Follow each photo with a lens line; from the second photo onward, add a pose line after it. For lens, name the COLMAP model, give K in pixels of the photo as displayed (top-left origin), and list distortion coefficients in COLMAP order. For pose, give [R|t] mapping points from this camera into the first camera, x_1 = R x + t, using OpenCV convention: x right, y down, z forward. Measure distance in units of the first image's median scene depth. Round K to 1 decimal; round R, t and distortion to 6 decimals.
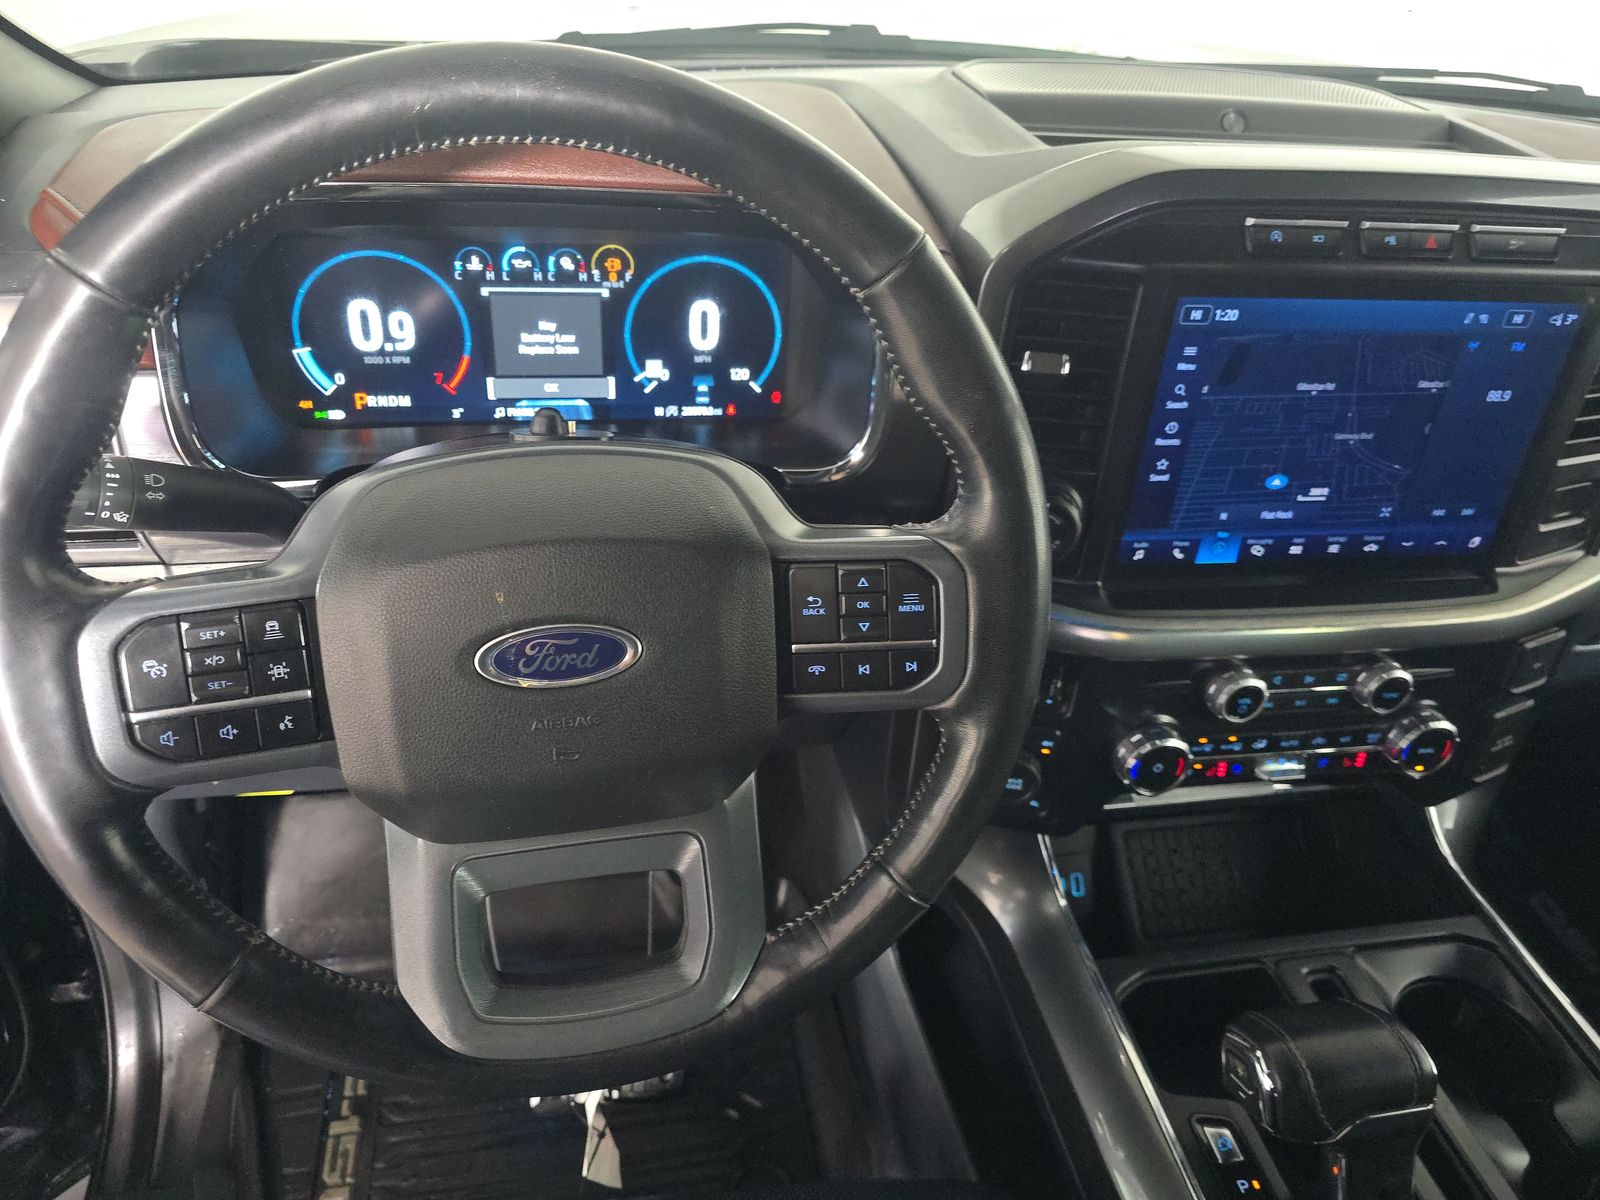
lens RADIAL K [[1071.6, 0, 799.3], [0, 1071.6, 593.9], [0, 0, 1]] dist [0.046127, -0.043989]
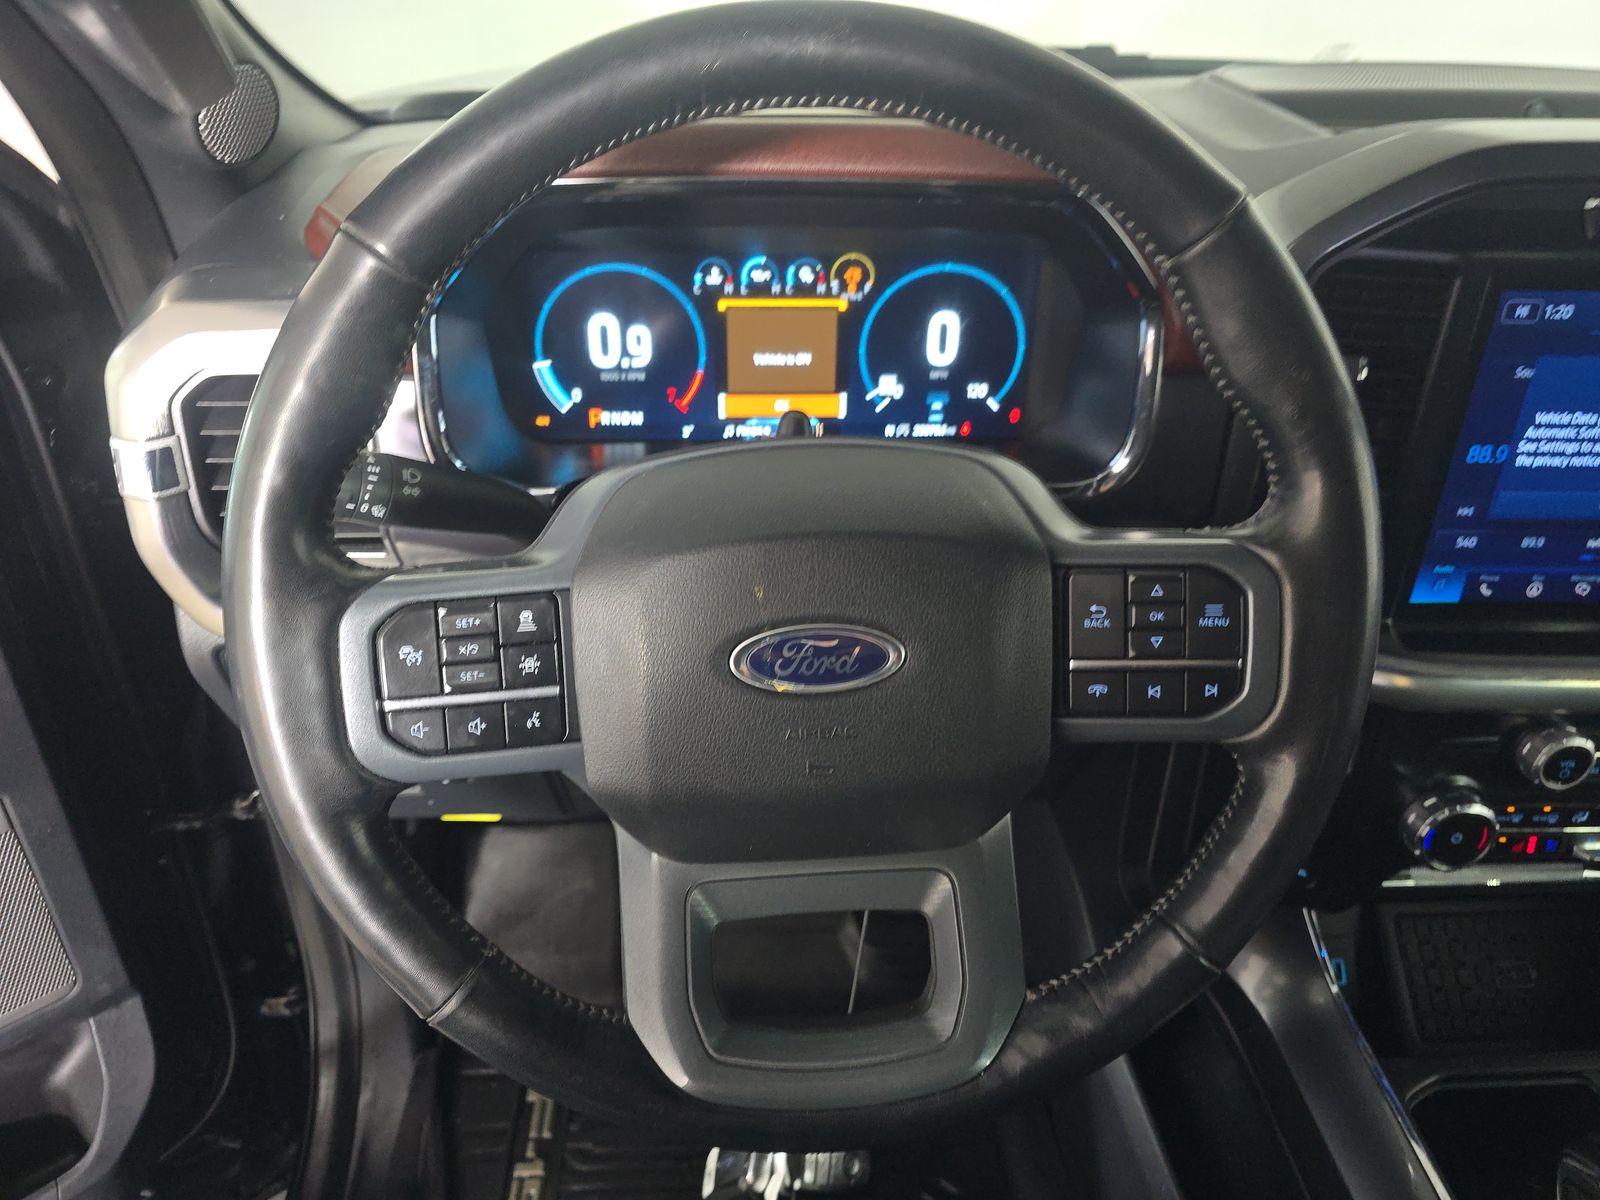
lens RADIAL K [[1062.9, 0, 800.0], [0, 1062.9, 600.0], [0, 0, 1]] dist [0.049673, -0.059054]
pose [[0.989393, 0.023811, -0.143300, -0.076761], [-0.032634, 0.997692, -0.059544, 0.043202], [0.141552, 0.063589, 0.987886, 0.068459]]
